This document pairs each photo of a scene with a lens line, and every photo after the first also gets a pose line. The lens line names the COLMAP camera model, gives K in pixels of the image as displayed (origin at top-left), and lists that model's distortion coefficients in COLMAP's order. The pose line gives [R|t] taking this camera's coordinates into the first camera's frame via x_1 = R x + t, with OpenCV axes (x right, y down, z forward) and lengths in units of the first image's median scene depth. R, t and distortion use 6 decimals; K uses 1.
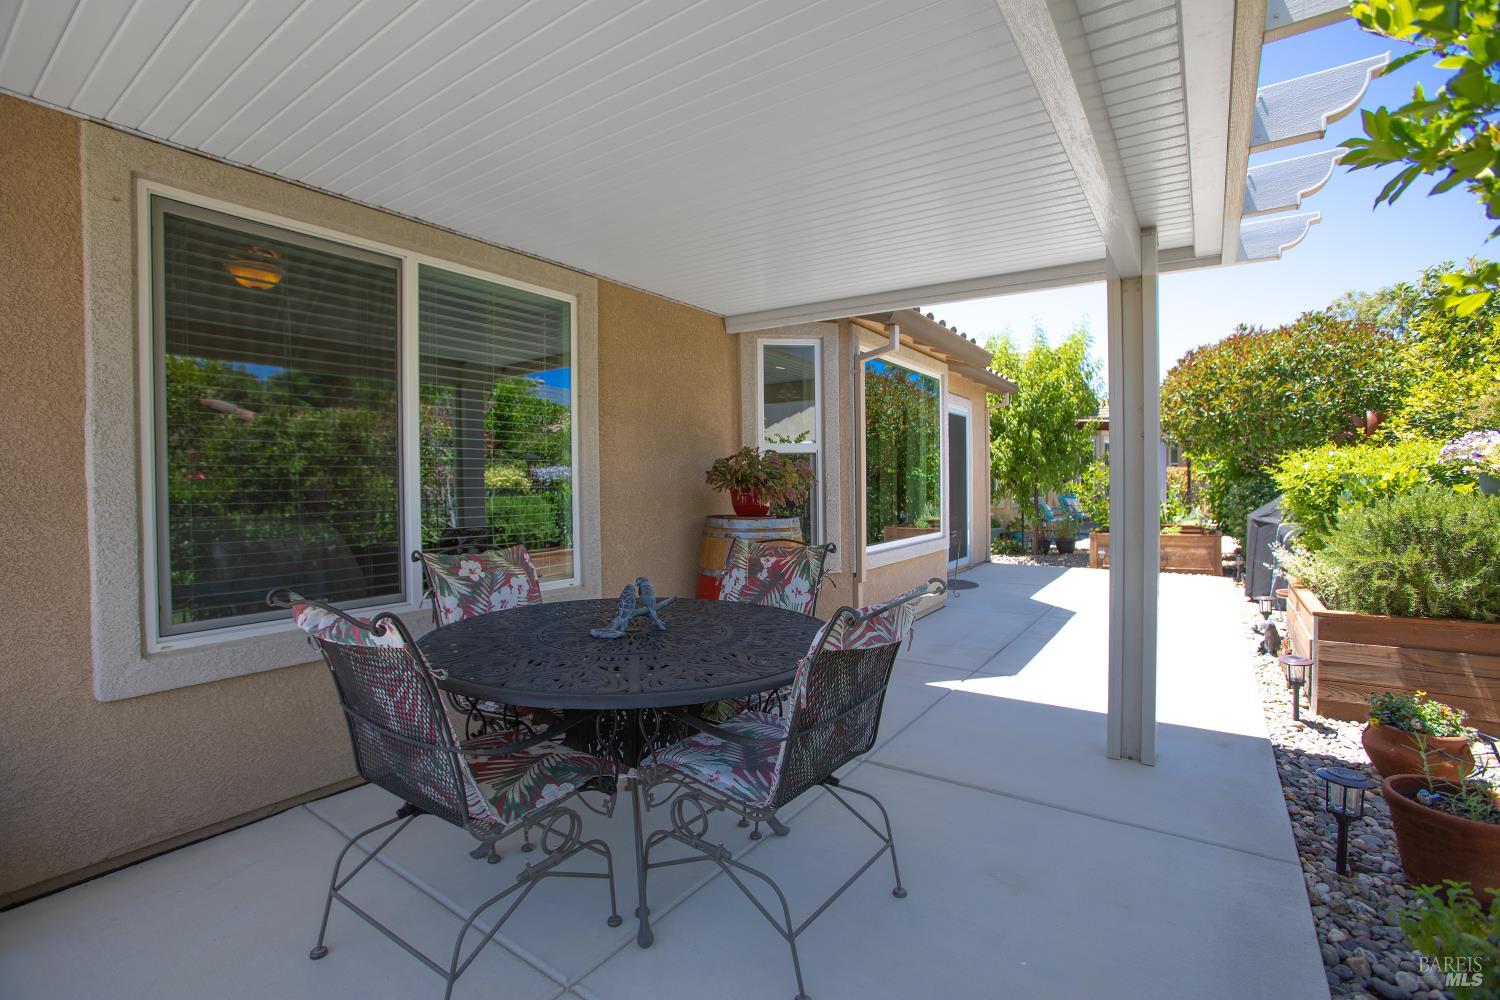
lens RADIAL K [[672.2, 0, 750.0], [0, 672.2, 500.0], [0, 0, 1]] dist [-0.061426, 0.000136]
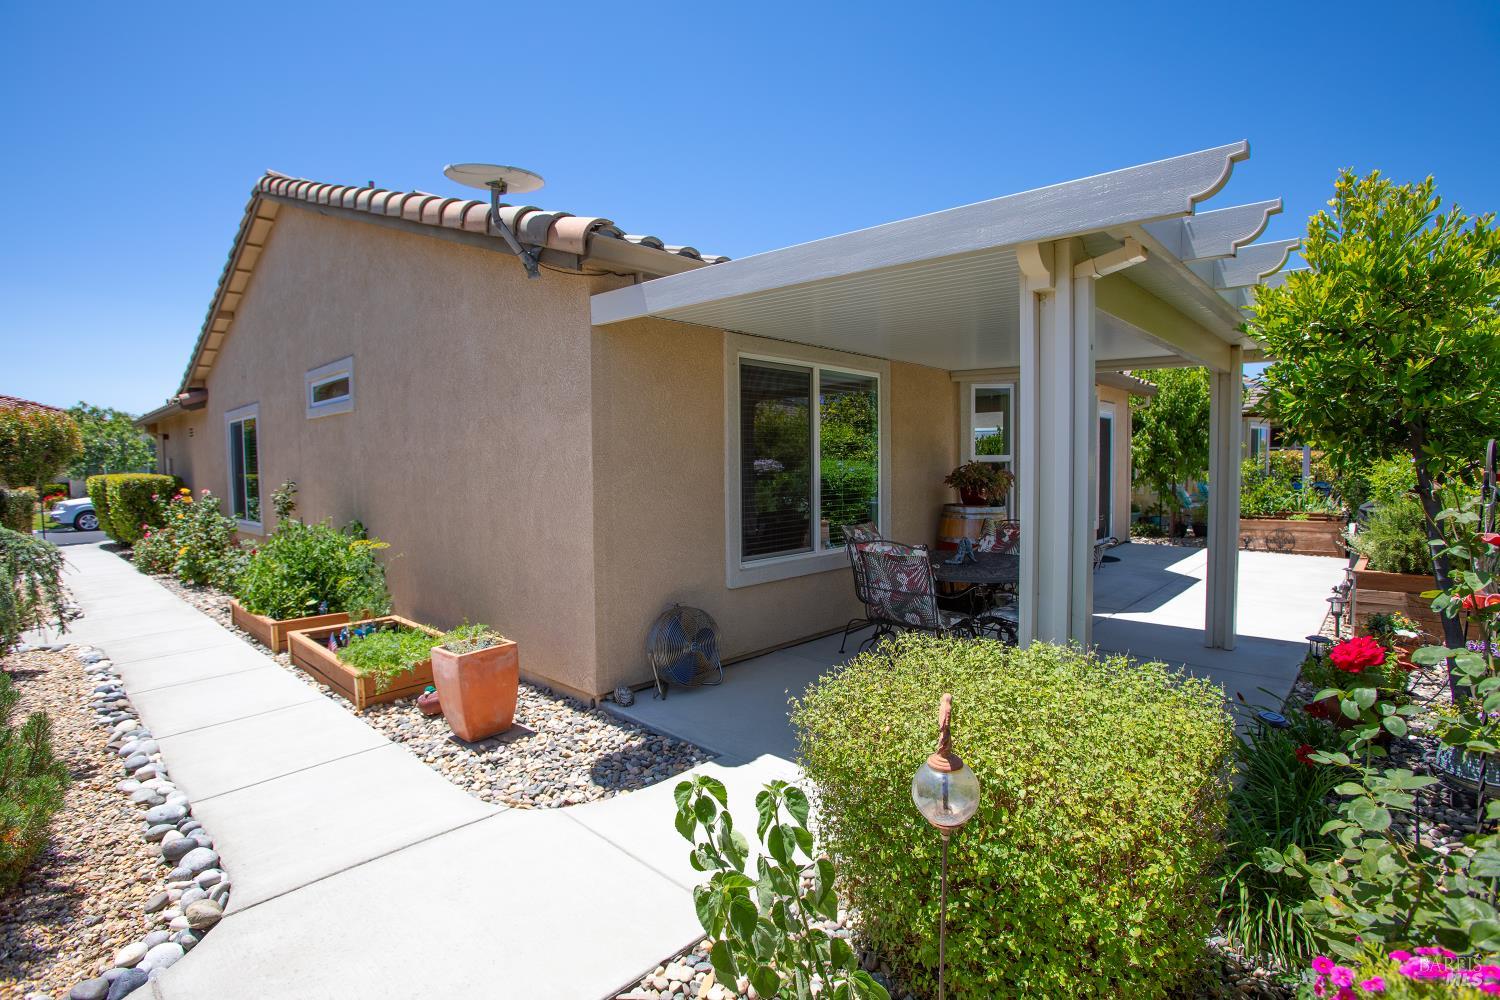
lens RADIAL K [[741.9, 0, 750.0], [0, 741.9, 500.0], [0, 0, 1]] dist [-0.073721, 0.035620]
pose [[0.991455, 0.008318, -0.130181, -0.254010], [-0.004280, 0.999502, 0.031273, -0.033507], [0.130376, -0.030448, 0.990997, -0.664076]]
